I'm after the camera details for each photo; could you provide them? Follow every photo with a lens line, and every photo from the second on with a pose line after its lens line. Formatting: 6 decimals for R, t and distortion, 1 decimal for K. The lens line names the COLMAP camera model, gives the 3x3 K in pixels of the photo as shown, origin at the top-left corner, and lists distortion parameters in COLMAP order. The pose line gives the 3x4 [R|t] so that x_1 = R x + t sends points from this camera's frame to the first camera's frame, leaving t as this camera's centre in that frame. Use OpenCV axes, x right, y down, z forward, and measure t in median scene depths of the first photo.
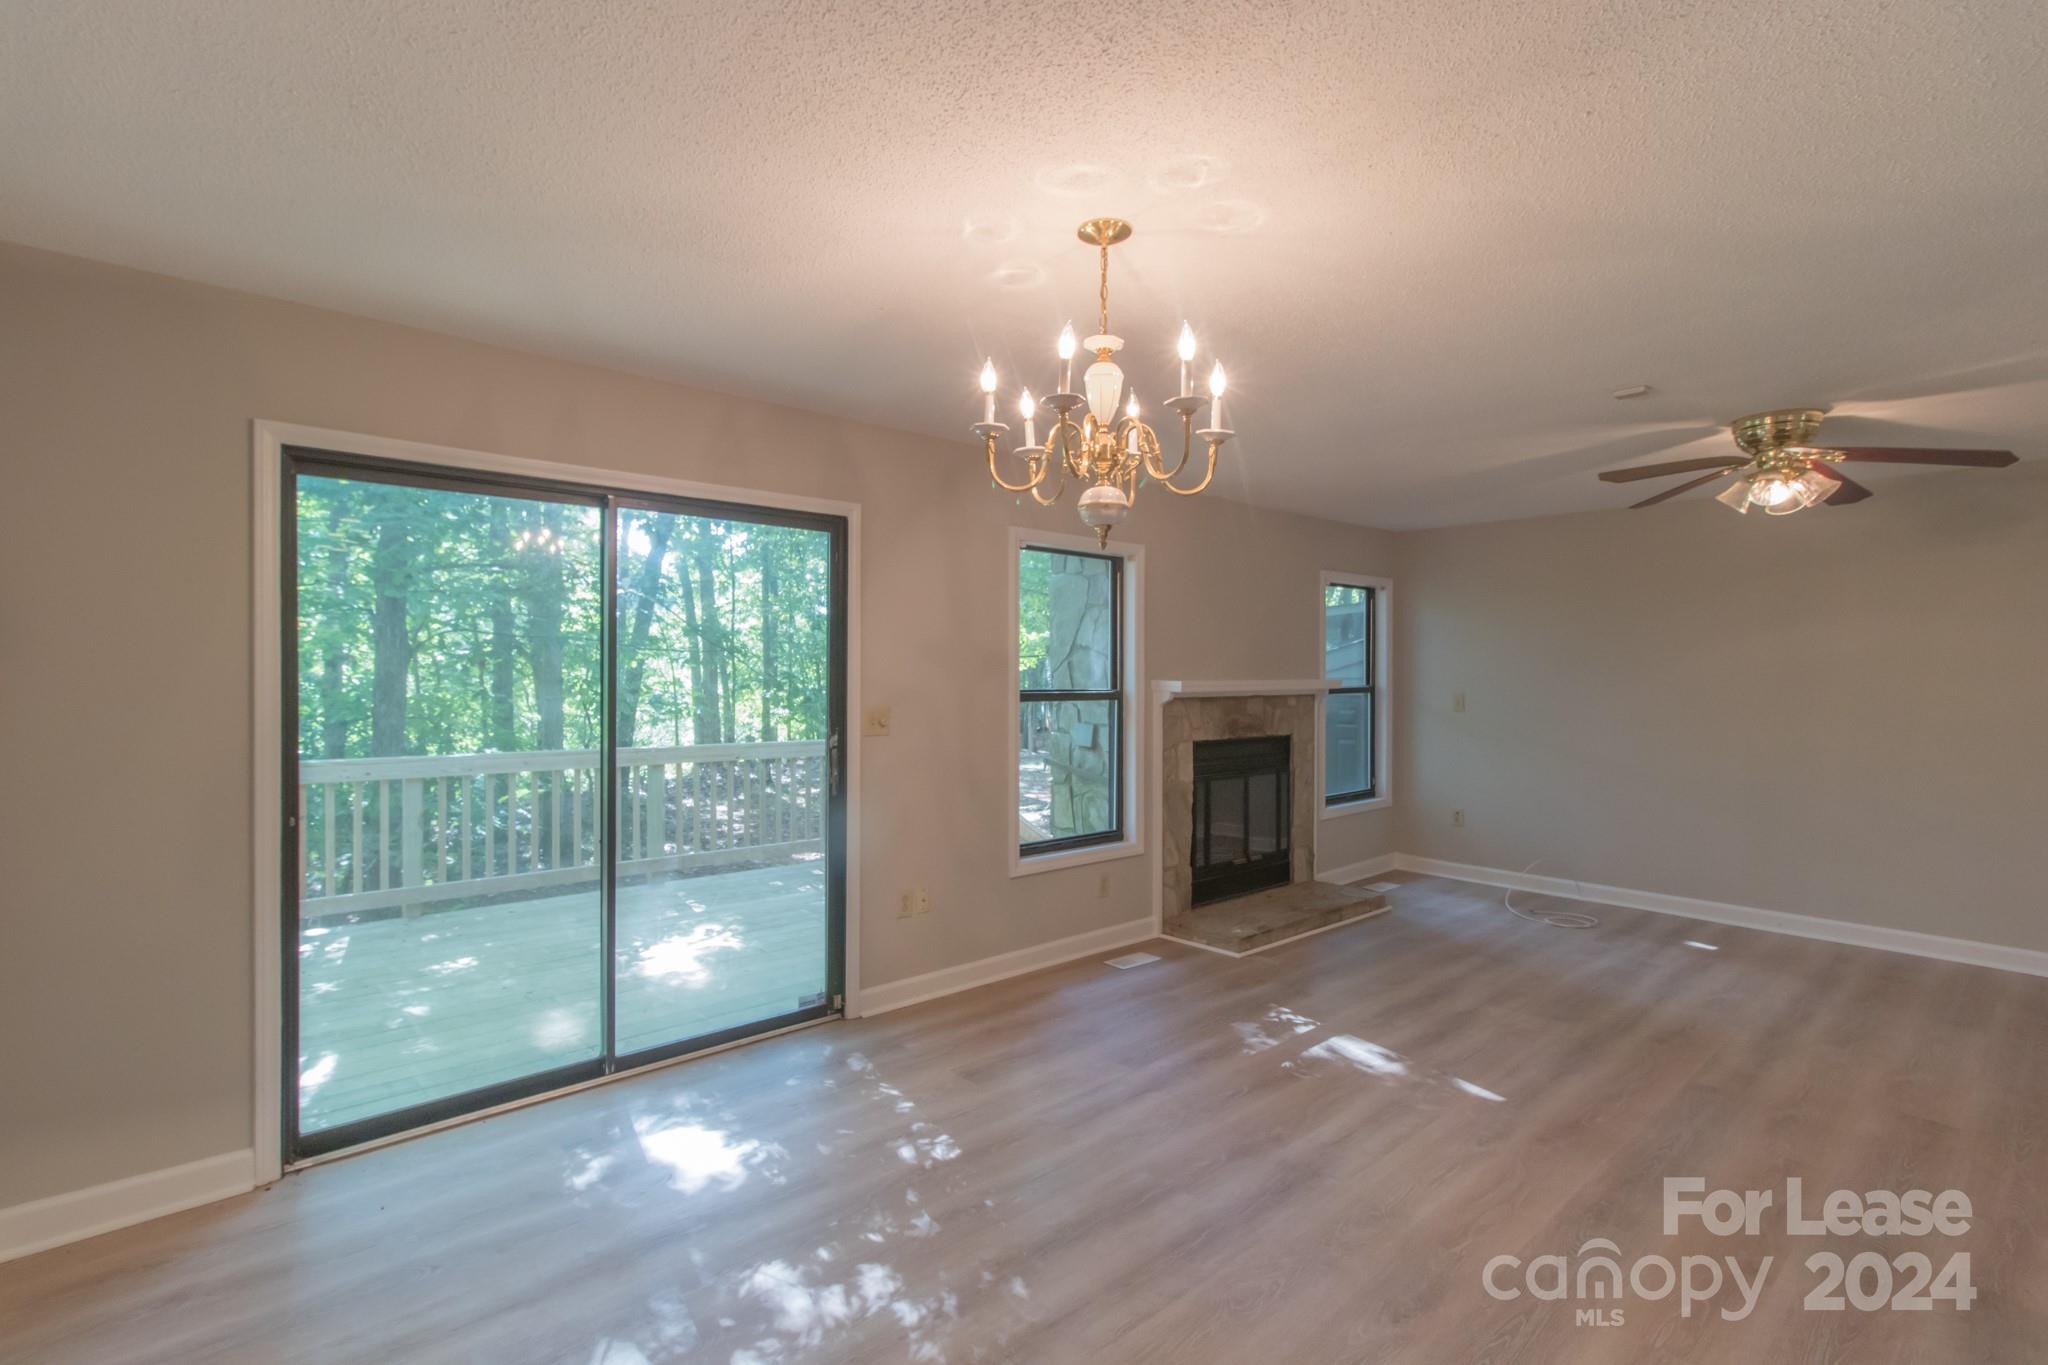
lens RADIAL K [[951.1, 0, 1024.0], [0, 951.1, 682.5], [0, 0, 1]] dist [-0.002379, -0.000249]
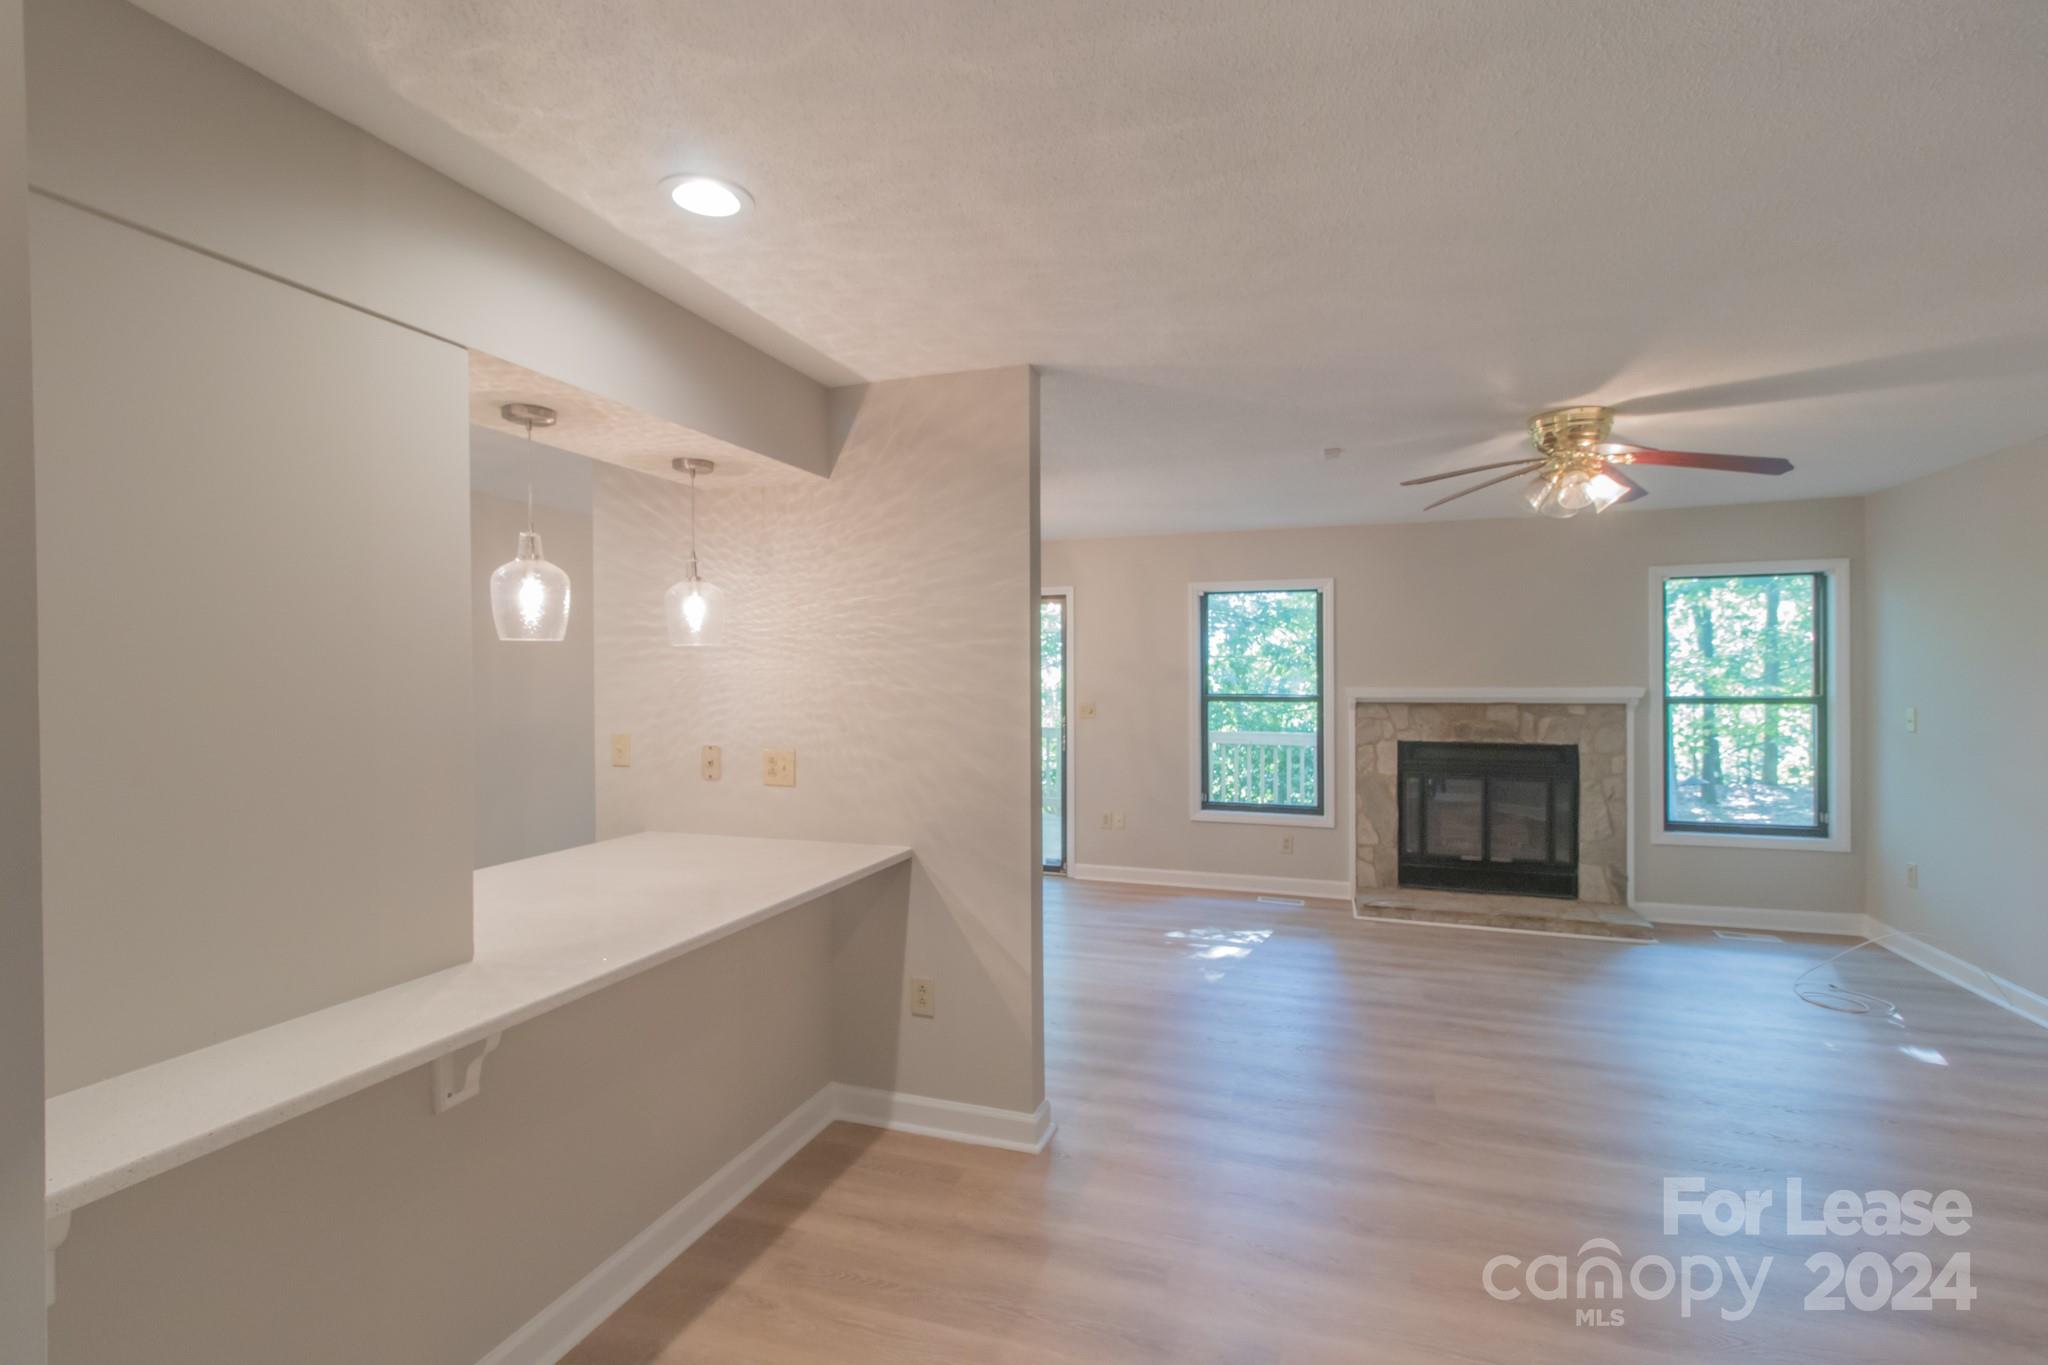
lens RADIAL K [[951.1, 0, 1024.0], [0, 951.1, 682.5], [0, 0, 1]] dist [-0.002379, -0.000249]
pose [[0.491849, -0.000338, -0.870681, 0.969575], [-0.005373, 0.999980, -0.003424, -0.002643], [0.870664, 0.006362, 0.491837, 0.037374]]
